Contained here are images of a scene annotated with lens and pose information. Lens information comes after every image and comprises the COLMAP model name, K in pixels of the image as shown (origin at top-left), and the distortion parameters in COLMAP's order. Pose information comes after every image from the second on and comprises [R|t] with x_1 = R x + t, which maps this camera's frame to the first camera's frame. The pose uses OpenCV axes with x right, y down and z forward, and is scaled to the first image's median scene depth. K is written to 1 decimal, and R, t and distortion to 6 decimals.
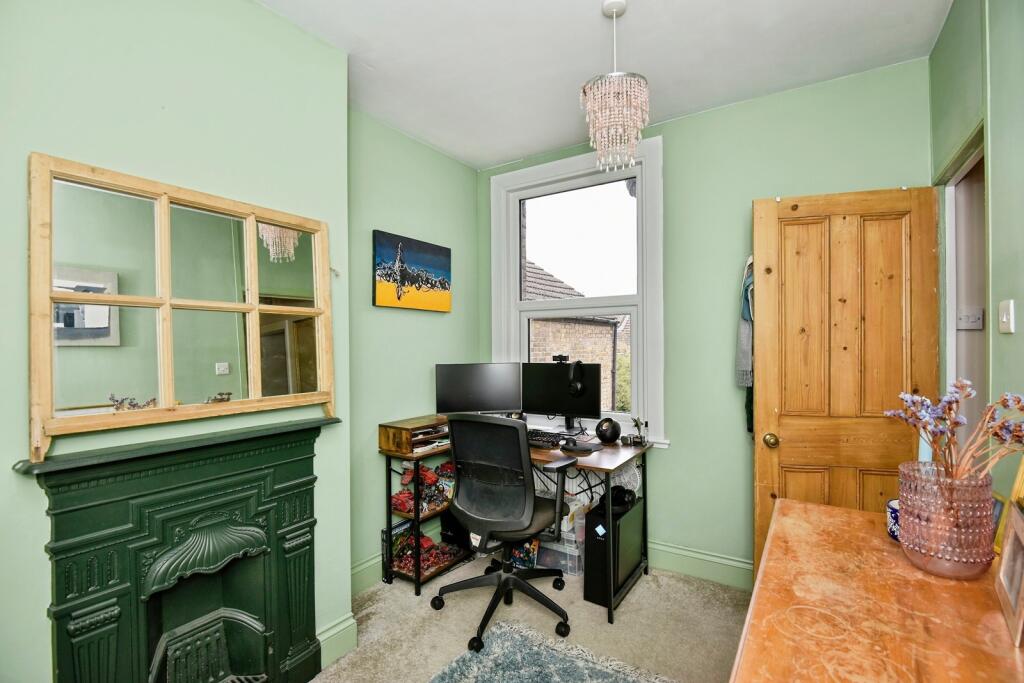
lens RADIAL K [[462.9, 0, 519.6], [0, 462.9, 343.6], [0, 0, 1]] dist [-0.018345, -0.001266]
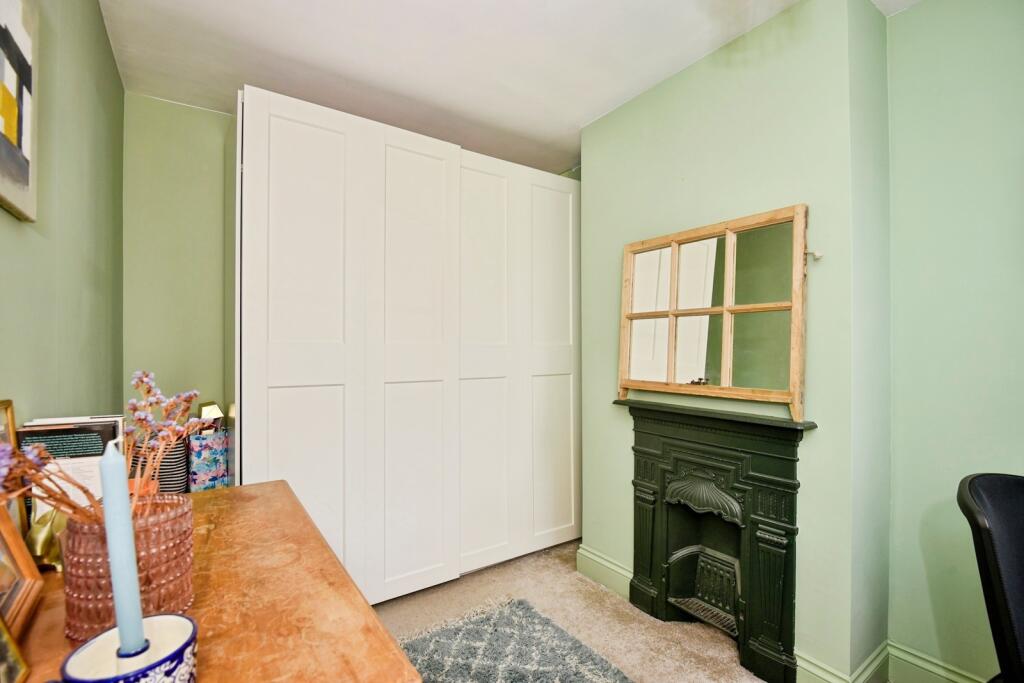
lens RADIAL K [[462.9, 0, 519.1], [0, 462.9, 348.7], [0, 0, 1]] dist [-0.018345, -0.001266]
pose [[-0.377951, 0.007934, -0.925792, 0.760326], [0.002724, 0.999968, 0.007458, 0.013230], [0.925822, 0.000297, -0.377960, 1.022335]]
